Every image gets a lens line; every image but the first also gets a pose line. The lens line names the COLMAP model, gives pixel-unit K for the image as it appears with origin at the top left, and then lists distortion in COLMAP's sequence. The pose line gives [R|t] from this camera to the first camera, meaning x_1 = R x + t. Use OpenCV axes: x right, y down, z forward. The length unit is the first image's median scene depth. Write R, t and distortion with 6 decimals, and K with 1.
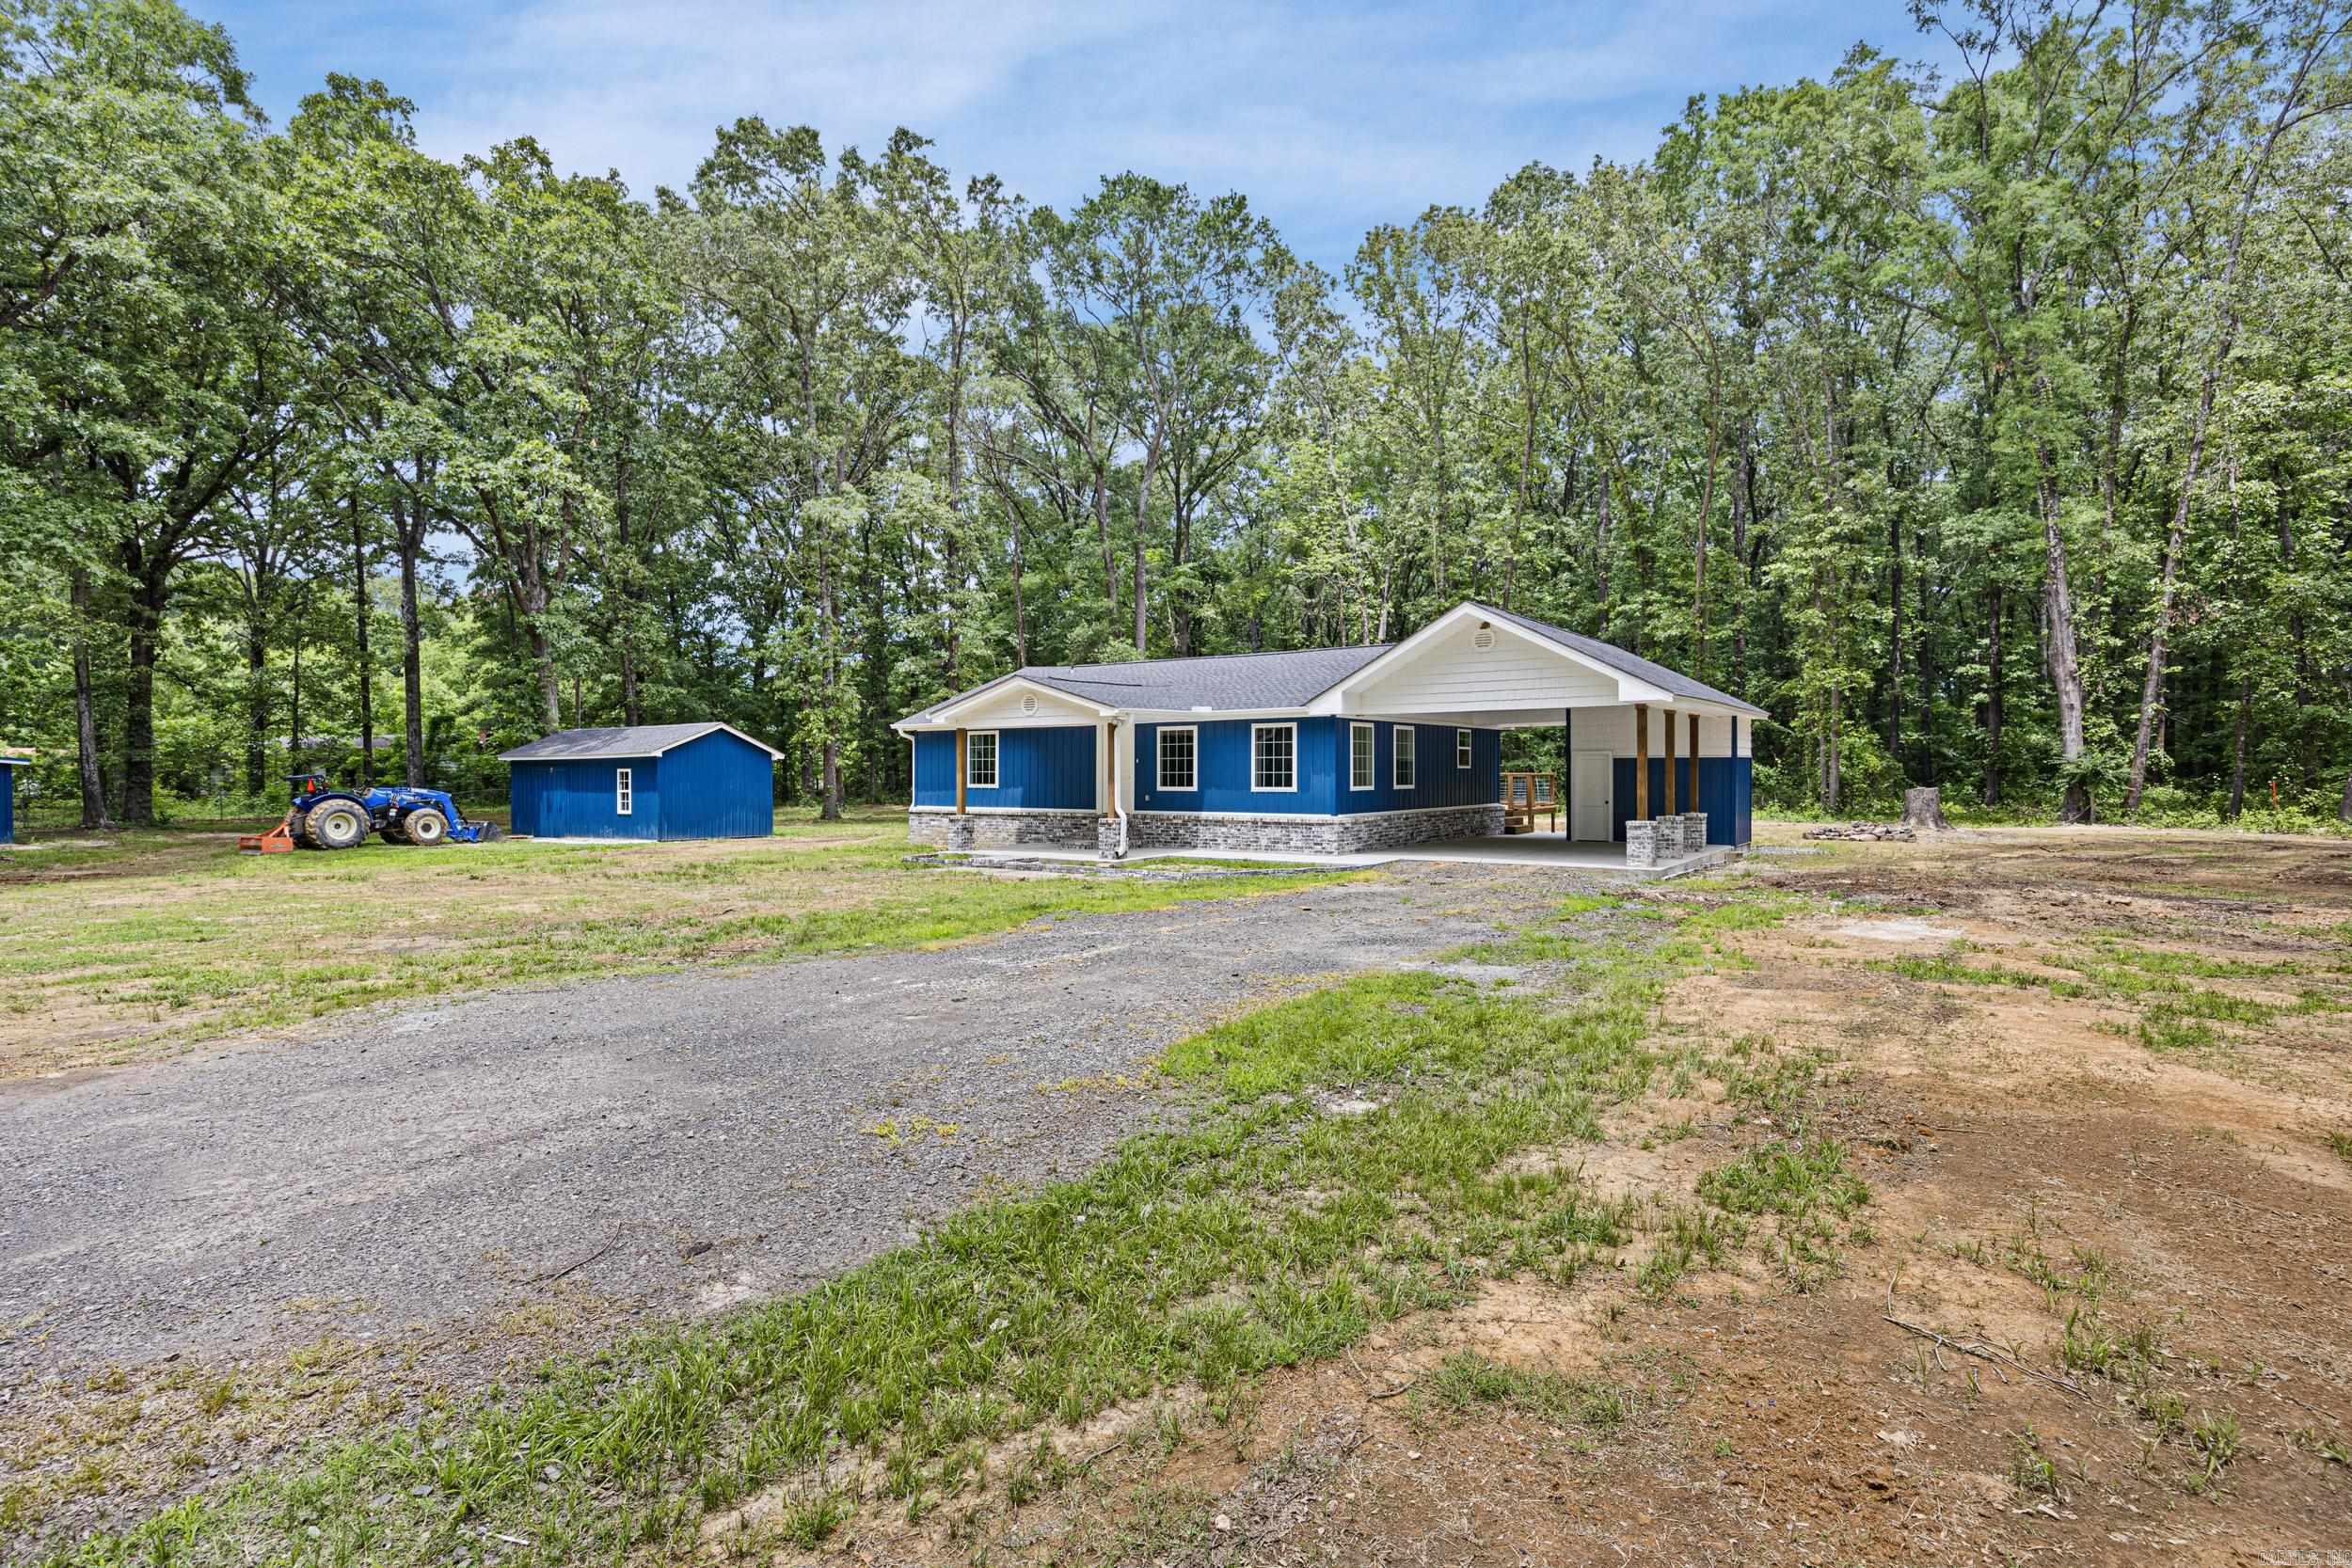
lens RADIAL K [[1147.5, 0, 1181.6], [0, 1147.5, 792.7], [0, 0, 1]] dist [-0.006266, -0.000168]
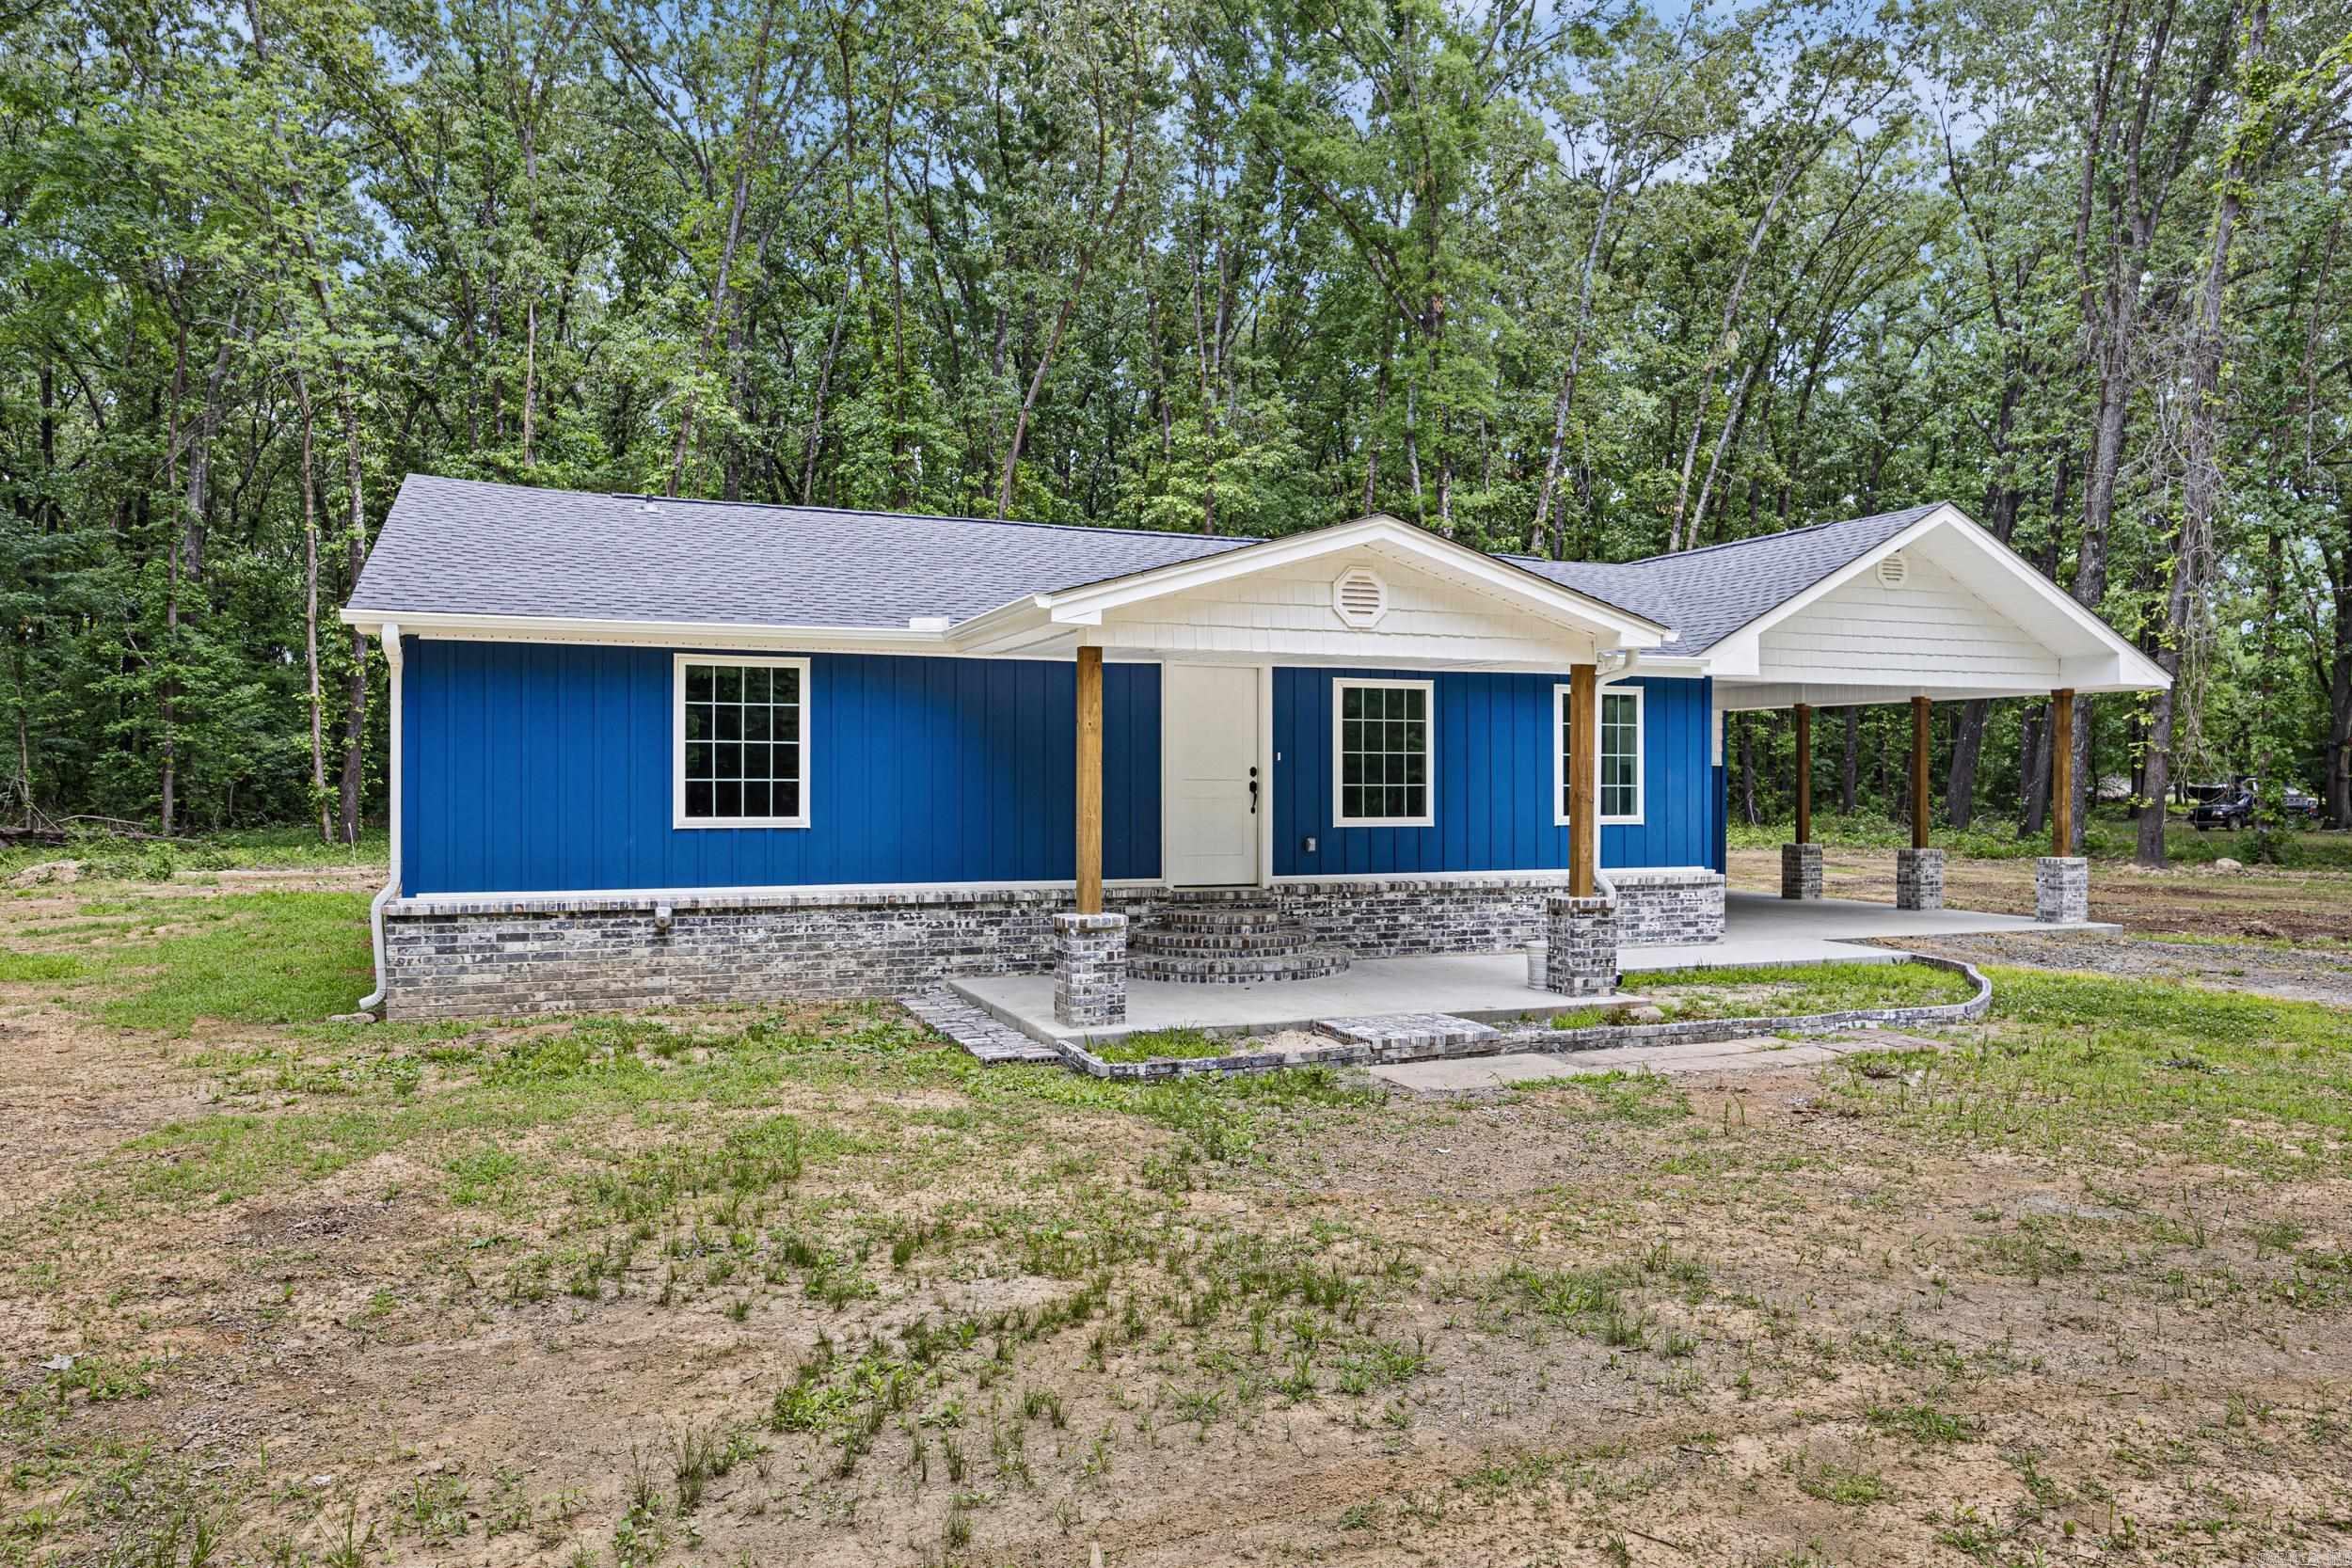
lens RADIAL K [[1632.3, 0, 1220.5], [0, 1632.3, 794.0], [0, 0, 1]] dist [-0.009926, -0.002126]
pose [[0.532996, -0.002055, 0.846115, -0.471039], [0.010586, 0.999935, -0.004240, -0.009983], [-0.846051, 0.011217, 0.532983, 0.602007]]
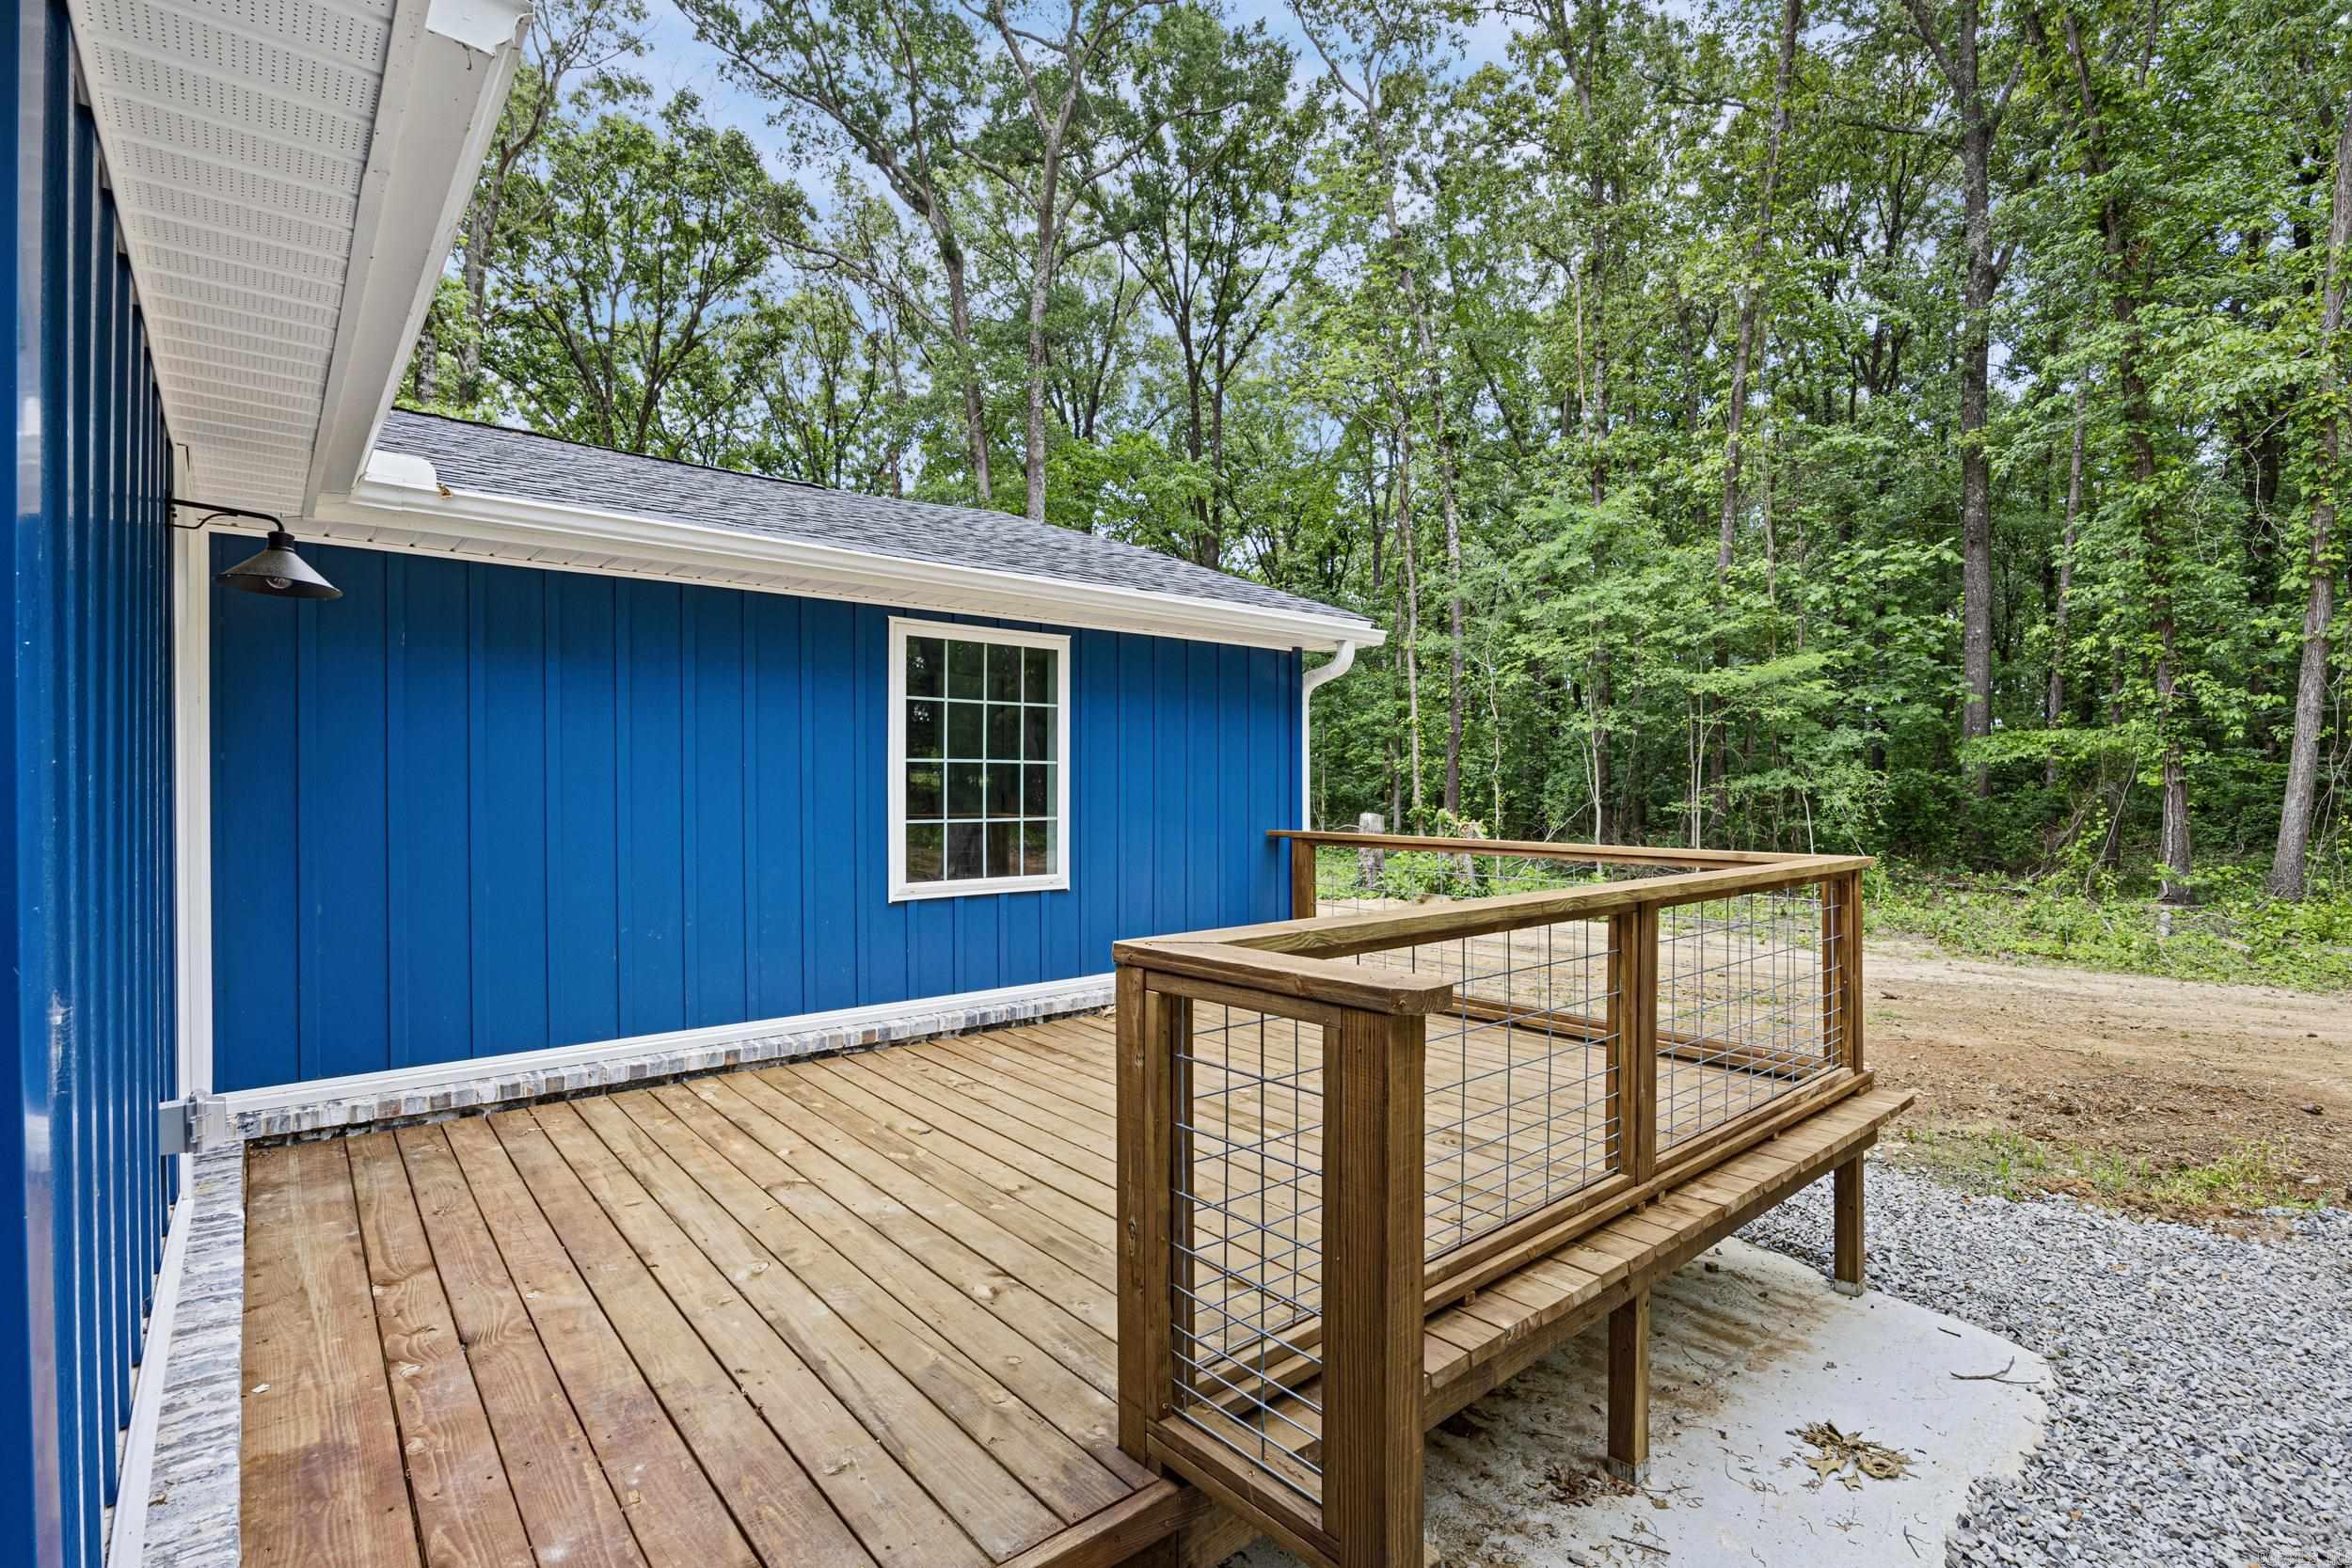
lens RADIAL K [[1091.3, 0, 1175.0], [0, 1091.3, 779.1], [0, 0, 1]] dist [-0.012517, -0.000072]
pose [[0.235398, -0.005478, 0.971884, -0.114896], [0.011171, 0.999933, 0.002930, -0.021177], [-0.971835, 0.010167, 0.235444, 0.709466]]
